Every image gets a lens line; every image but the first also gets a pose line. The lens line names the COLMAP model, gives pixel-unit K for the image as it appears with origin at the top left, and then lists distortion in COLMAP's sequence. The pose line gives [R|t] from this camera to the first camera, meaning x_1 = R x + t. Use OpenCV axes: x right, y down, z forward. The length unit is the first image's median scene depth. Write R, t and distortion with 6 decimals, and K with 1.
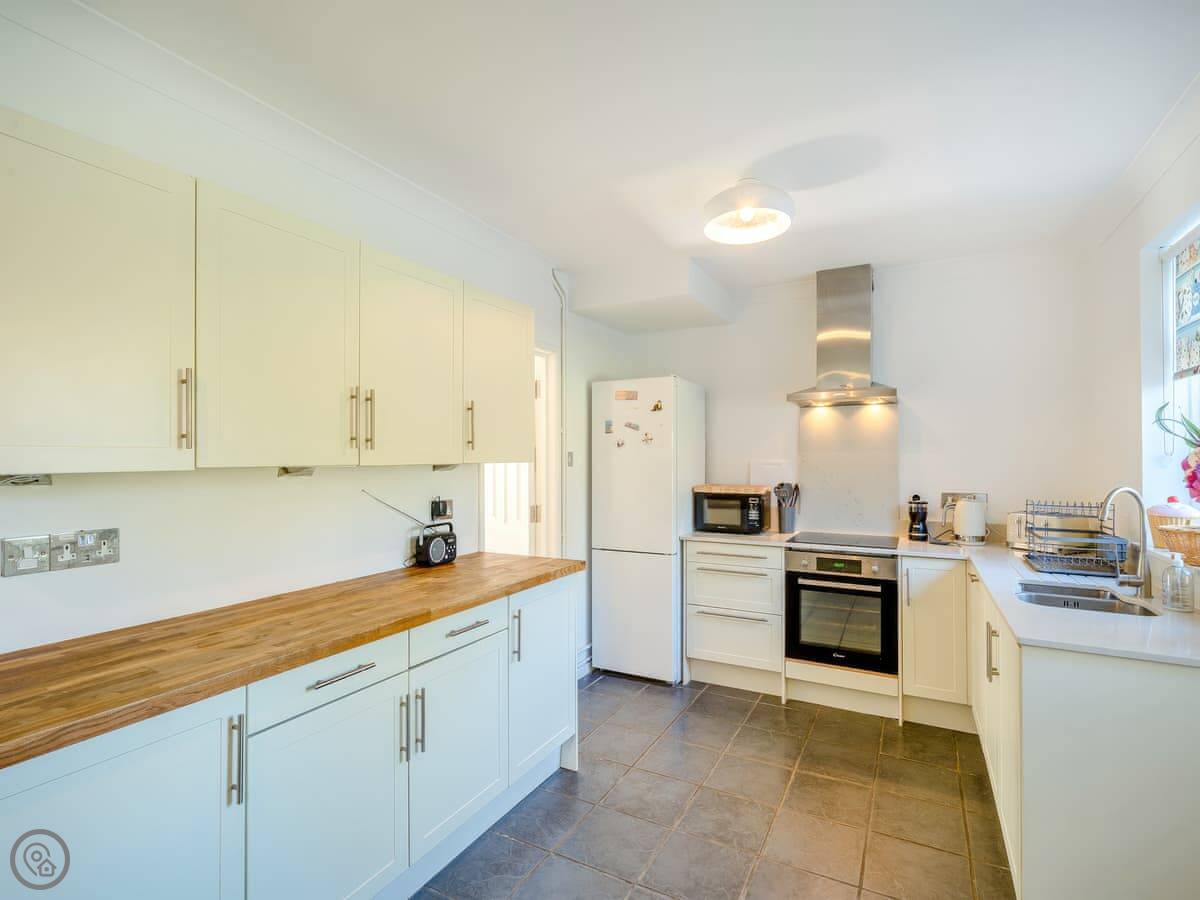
lens RADIAL K [[576.7, 0, 599.4], [0, 576.7, 458.0], [0, 0, 1]] dist [-0.000953, -0.000252]
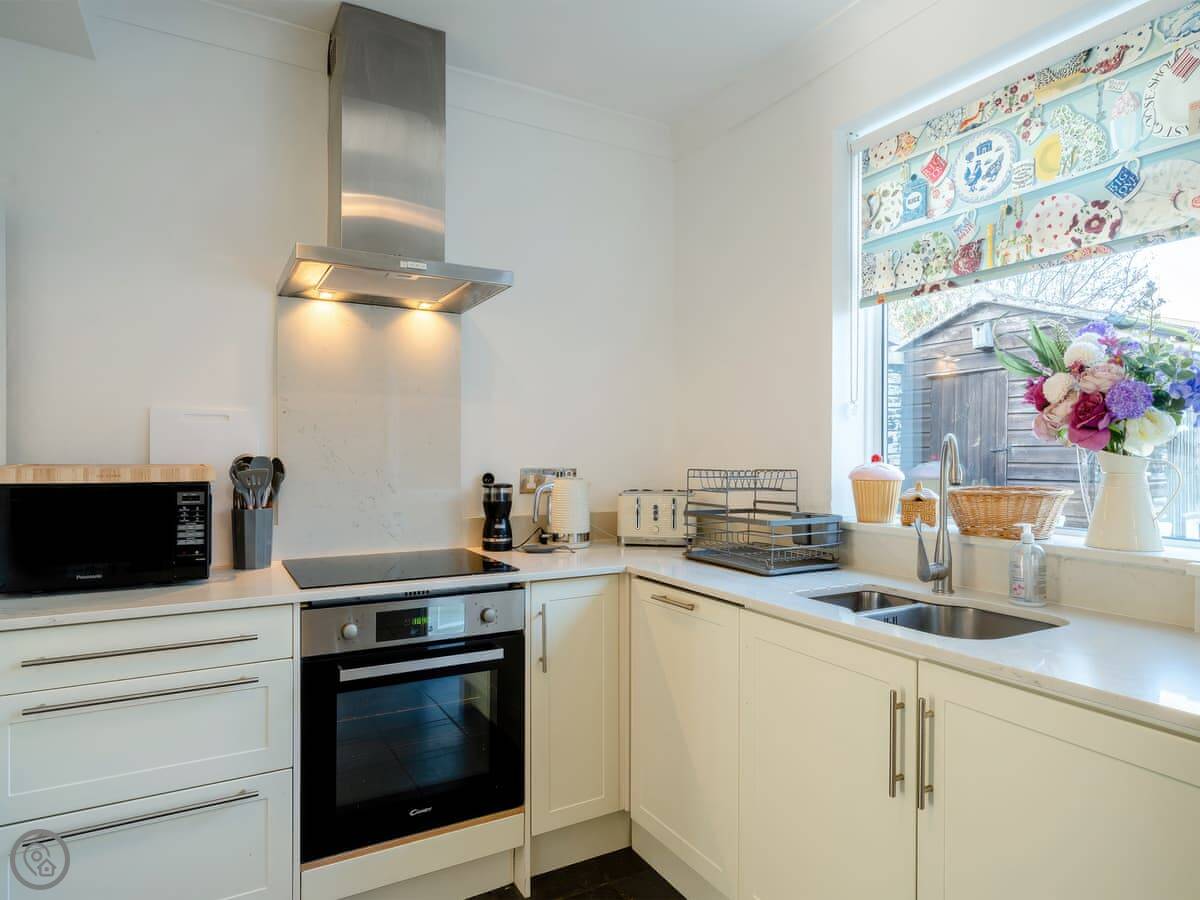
lens RADIAL K [[695.6, 0, 602.3], [0, 695.6, 457.3], [0, 0, 1]] dist [0.000509, 0.000431]
pose [[0.521845, -0.000804, 0.853040, 0.004245], [-0.005498, 0.999976, 0.004306, 0.047773], [-0.853022, -0.006937, 0.521828, 0.576168]]
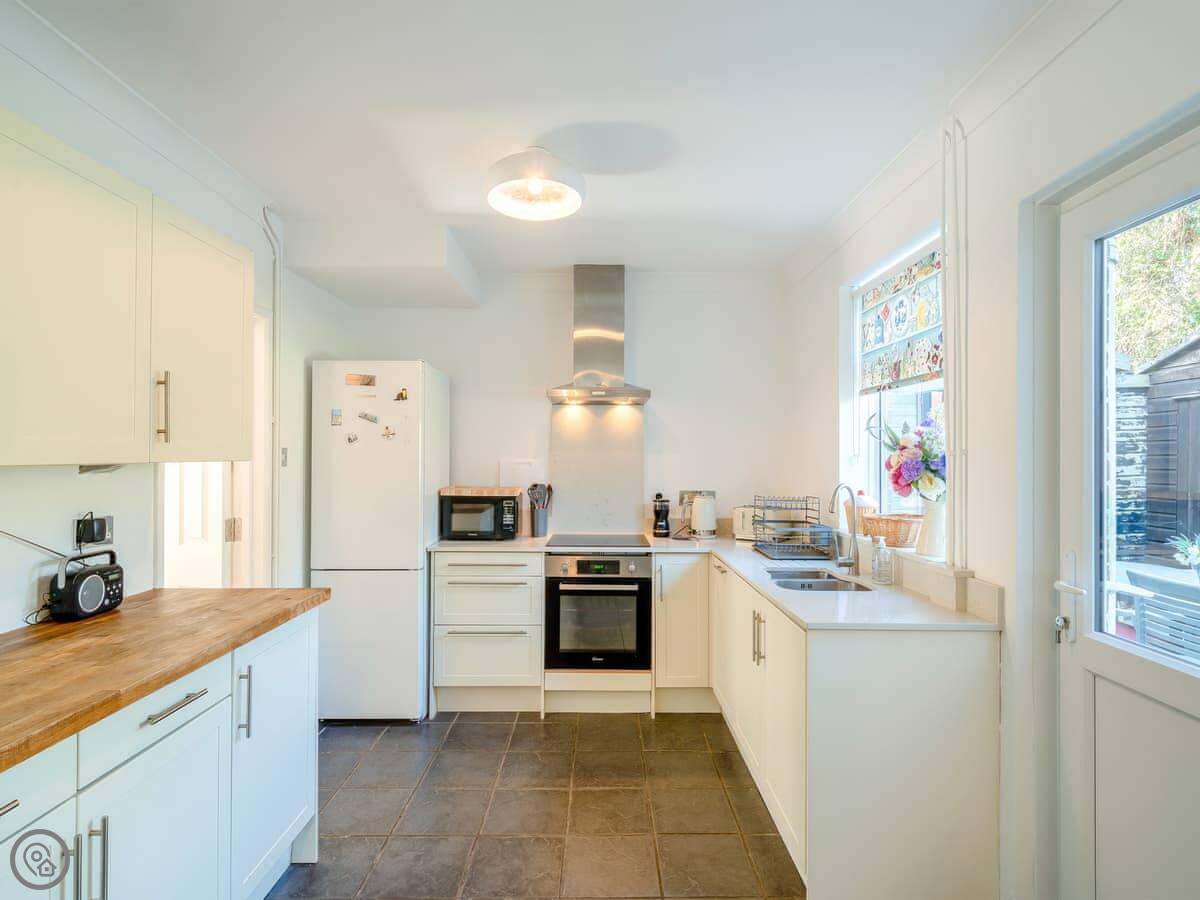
lens RADIAL K [[614.1, 0, 599.0], [0, 614.1, 456.7], [0, 0, 1]] dist [0.000848, -0.000139]
pose [[0.877811, 0.006446, 0.478963, -0.086238], [-0.006162, 0.999979, -0.002164, 0.000752], [-0.478967, -0.001052, 0.877832, 0.082040]]
